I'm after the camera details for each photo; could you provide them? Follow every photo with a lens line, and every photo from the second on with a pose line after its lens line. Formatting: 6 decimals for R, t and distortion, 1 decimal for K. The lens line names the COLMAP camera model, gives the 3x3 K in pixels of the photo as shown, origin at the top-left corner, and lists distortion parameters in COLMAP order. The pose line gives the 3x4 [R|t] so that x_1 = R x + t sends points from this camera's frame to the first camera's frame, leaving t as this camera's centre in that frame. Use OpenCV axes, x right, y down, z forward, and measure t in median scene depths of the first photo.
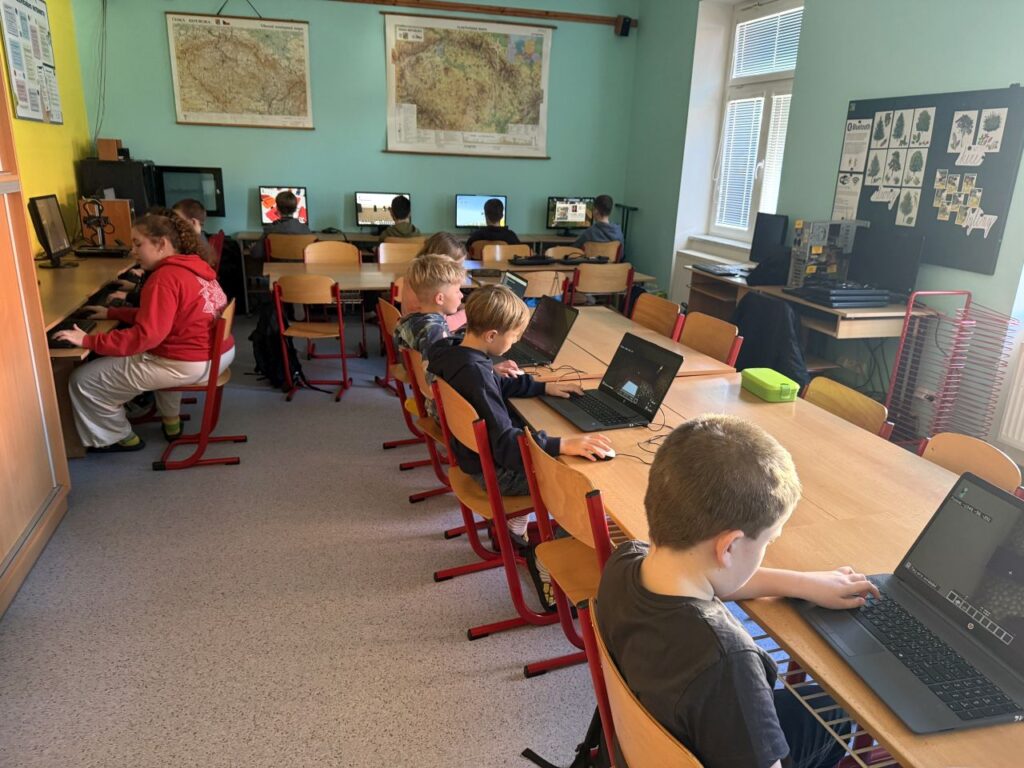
lens RADIAL K [[732.6, 0, 509.7], [0, 732.6, 392.4], [0, 0, 1]] dist [0.022759, -0.041163]
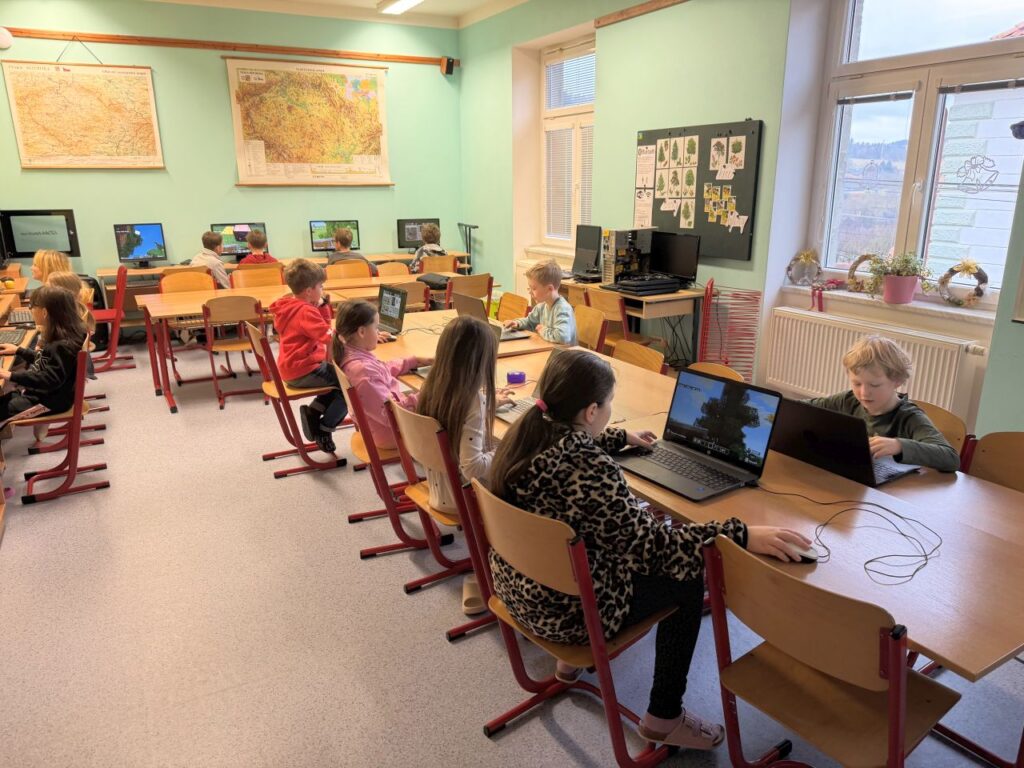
lens RADIAL K [[732.6, 0, 516.4], [0, 732.6, 391.1], [0, 0, 1]] dist [0.022759, -0.041163]
pose [[0.973091, -0.101775, 0.206727, -0.029364], [0.107091, 0.994141, -0.014658, 0.027939], [-0.204024, 0.036402, 0.978289, -0.117358]]
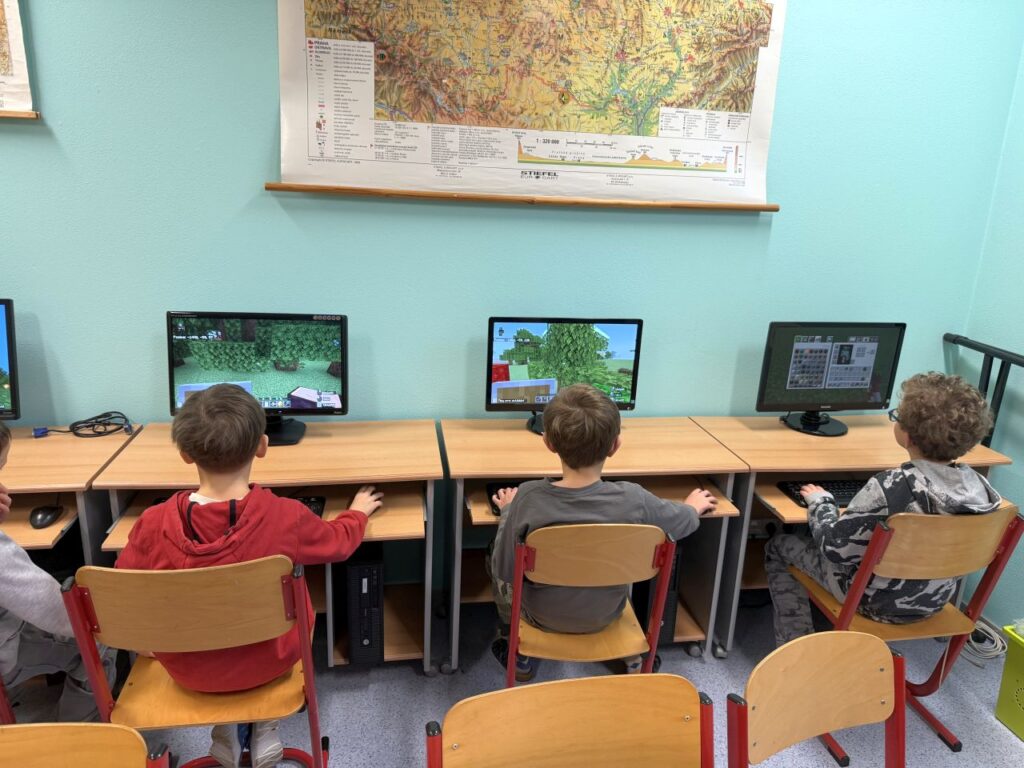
lens RADIAL K [[732.6, 0, 518.9], [0, 732.6, 393.9], [0, 0, 1]] dist [0.022759, -0.041163]
pose [[0.993778, 0.040626, -0.103704, -0.028225], [-0.043967, 0.998578, -0.030142, -0.252283], [0.102332, 0.034514, 0.994151, 0.752760]]
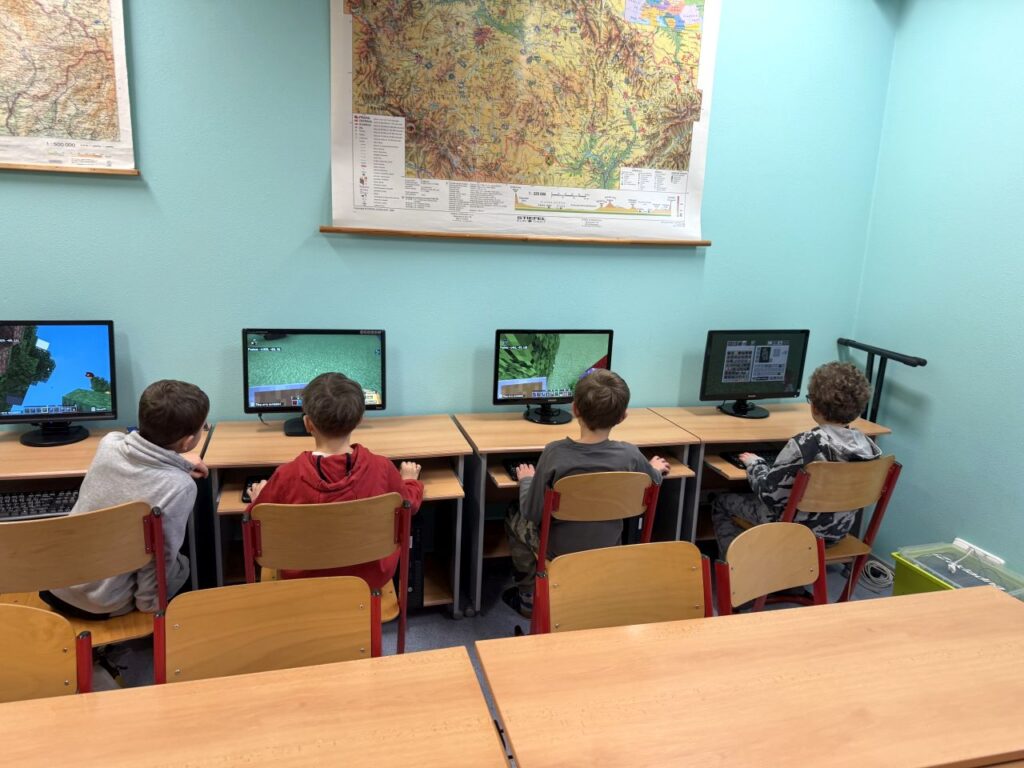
lens RADIAL K [[732.6, 0, 506.2], [0, 732.6, 395.1], [0, 0, 1]] dist [0.022759, -0.041163]
pose [[0.999934, 0.009605, -0.006374, -0.072378], [-0.010046, 0.997275, -0.073082, -0.226186], [0.005655, 0.073141, 0.997306, 0.654703]]
